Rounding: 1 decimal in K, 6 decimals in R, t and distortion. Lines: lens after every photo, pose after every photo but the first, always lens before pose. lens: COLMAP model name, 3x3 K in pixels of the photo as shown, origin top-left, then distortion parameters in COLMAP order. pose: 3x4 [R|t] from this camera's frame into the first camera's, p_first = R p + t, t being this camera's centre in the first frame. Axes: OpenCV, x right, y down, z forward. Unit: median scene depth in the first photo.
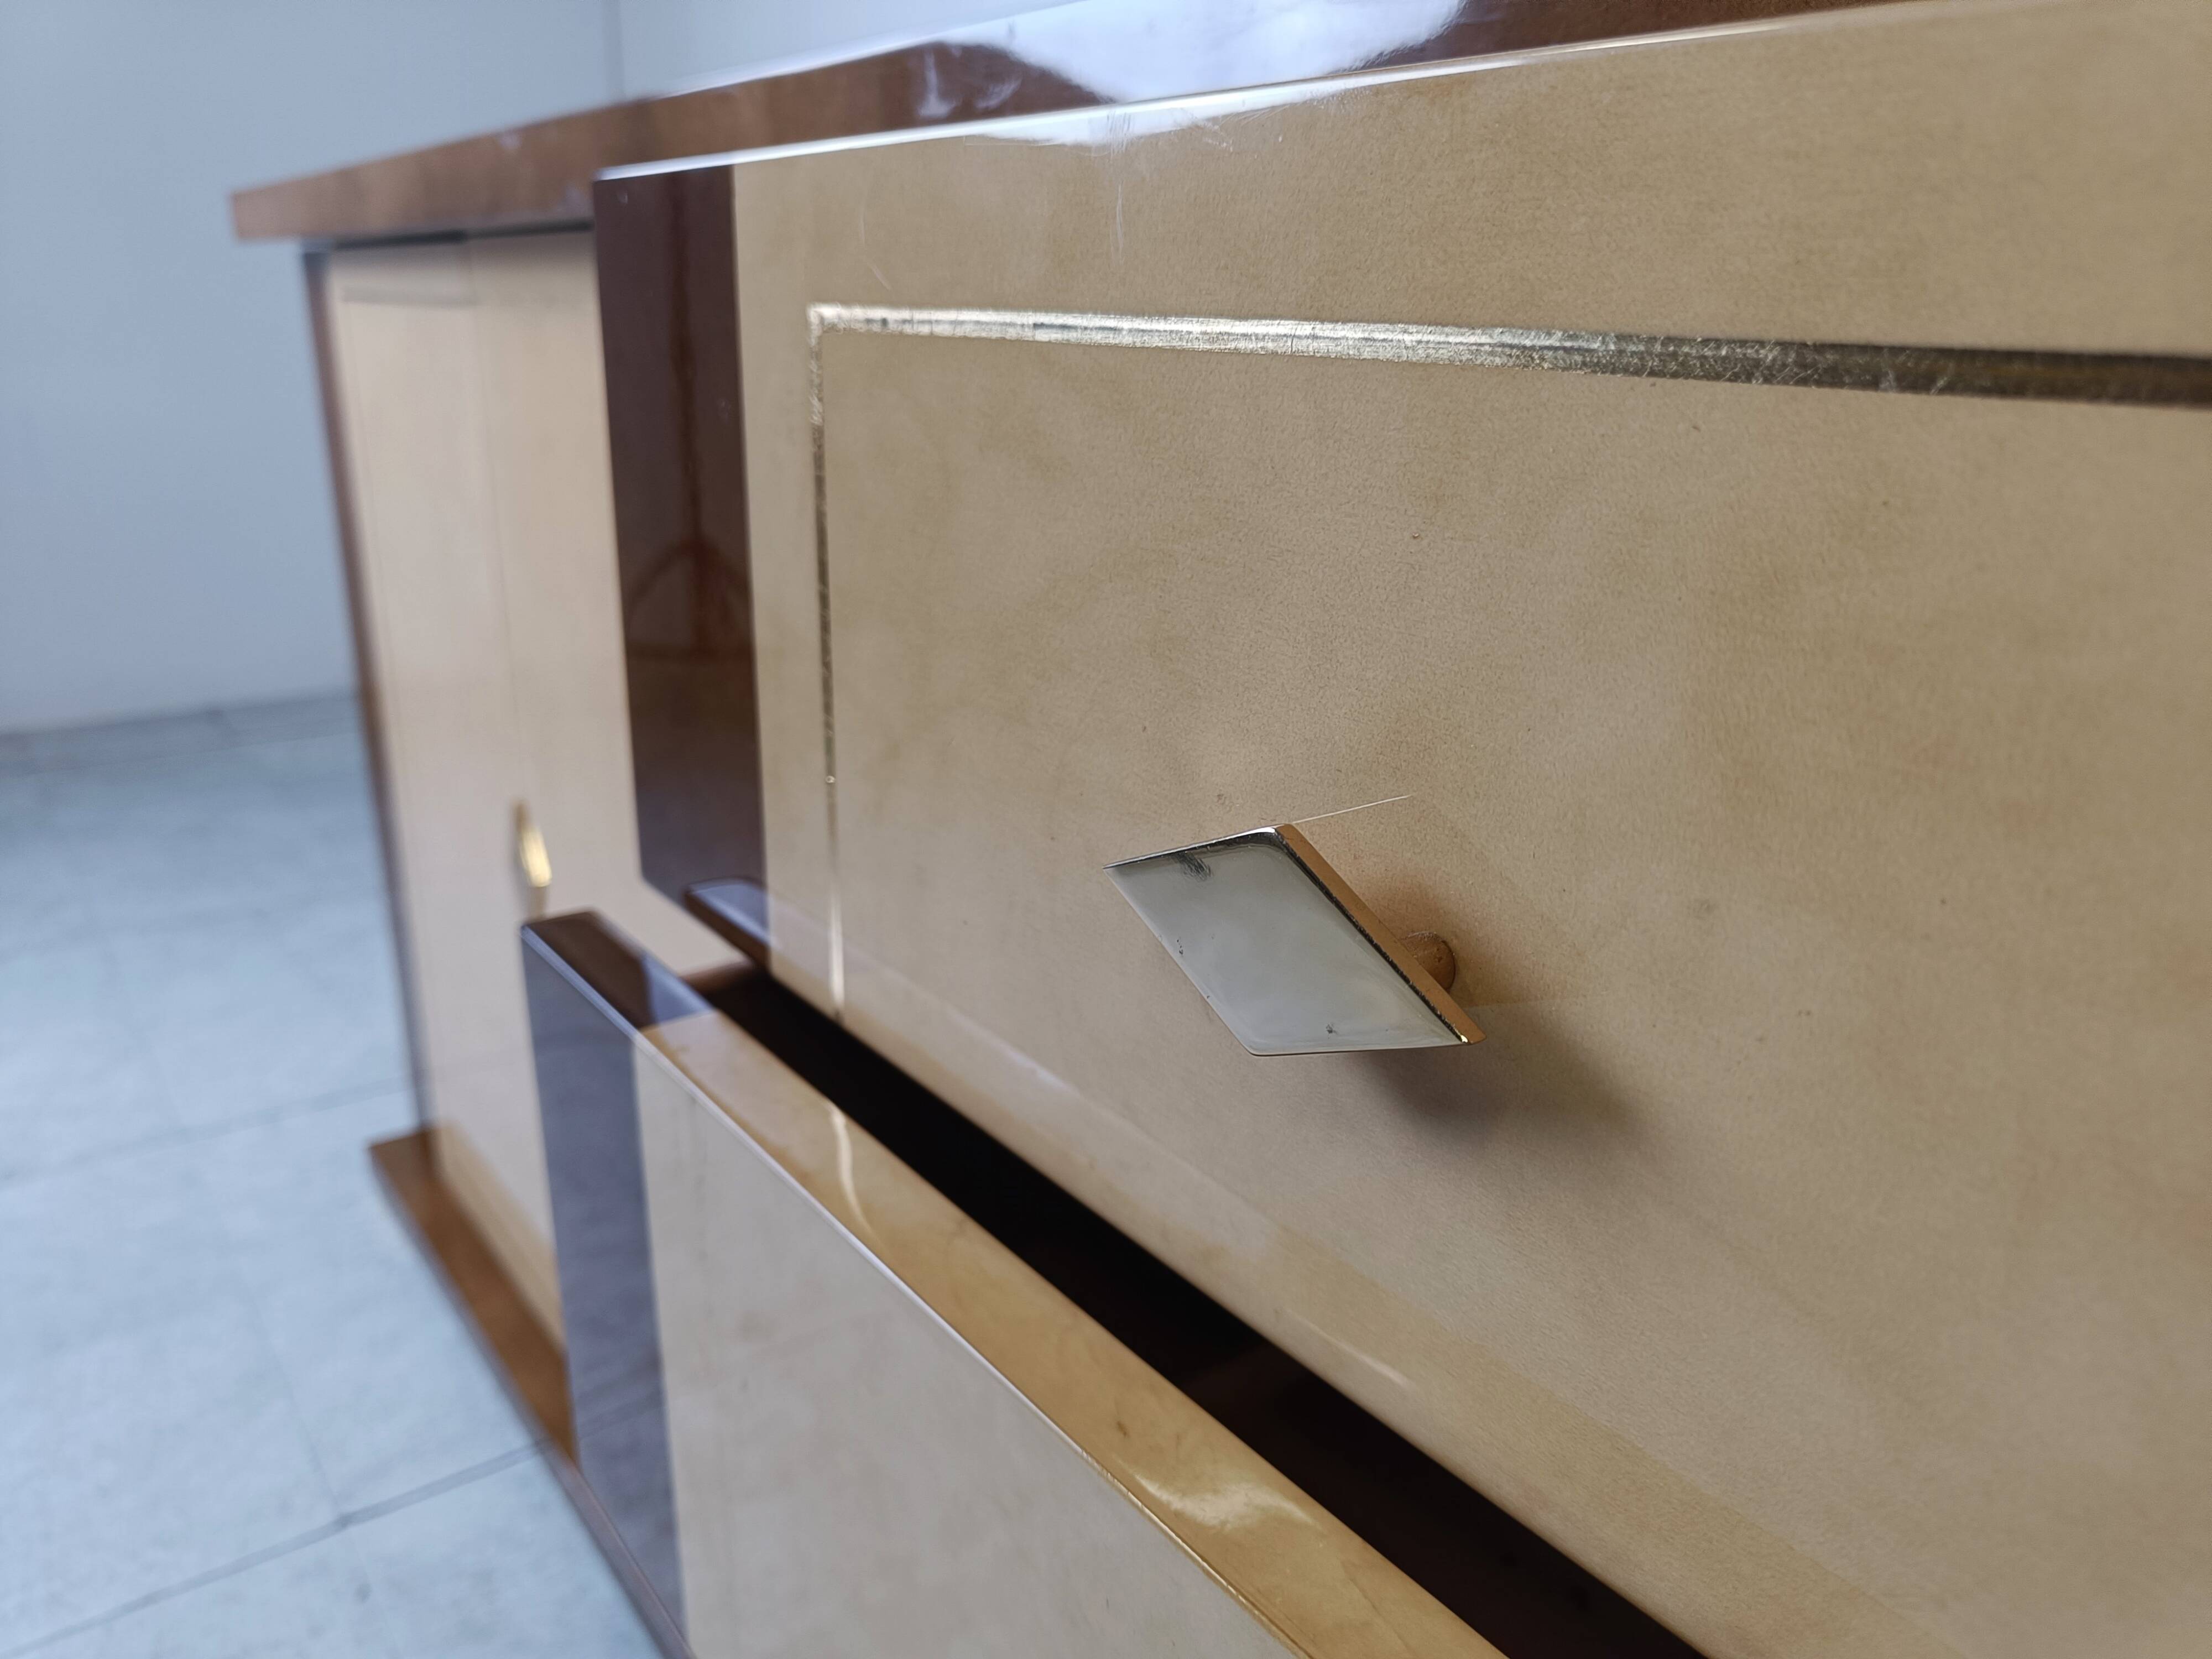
lens RADIAL K [[1596.8, 0, 1106.0], [0, 1596.8, 829.5], [0, 0, 1]] dist [0.008555, 0.001032]
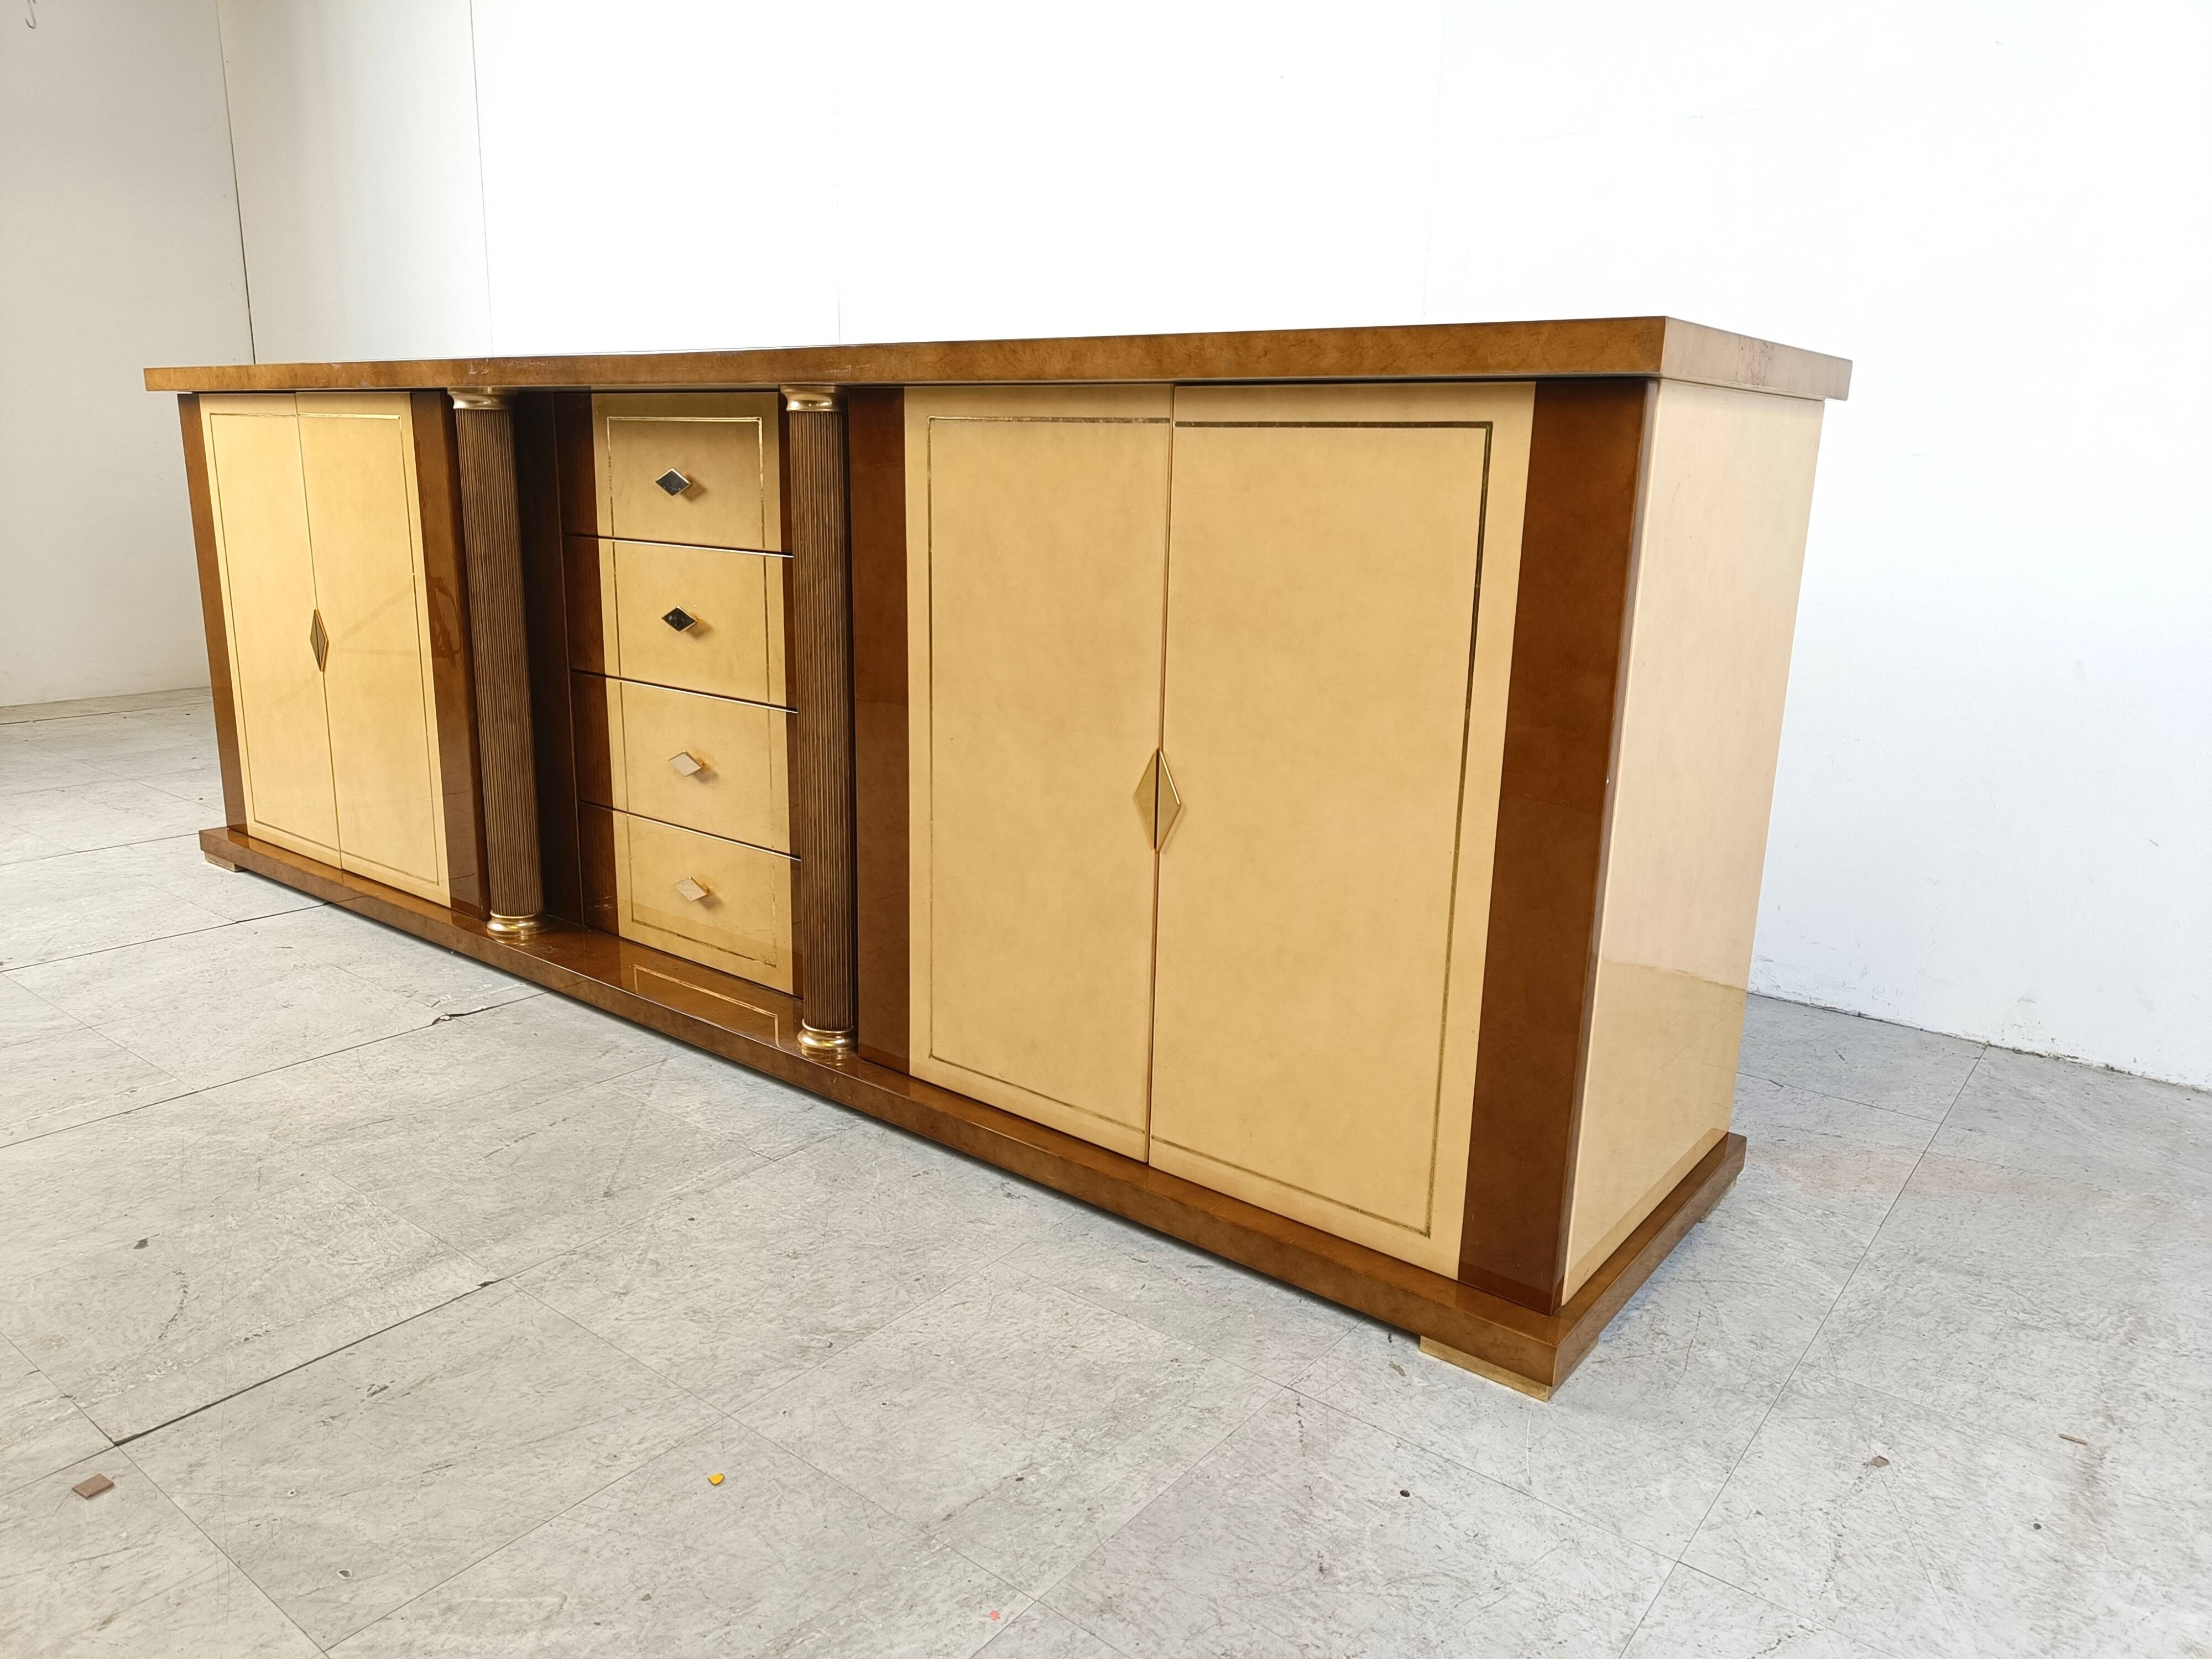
lens RADIAL K [[1549.7, 0, 1068.2], [0, 1549.7, 826.4], [0, 0, 1]] dist [0.012623, -0.002043]
pose [[0.970551, -0.054384, 0.234675, 0.165255], [0.071309, 0.995383, -0.064242, 0.479903], [-0.230098, 0.079085, 0.969949, -1.382347]]
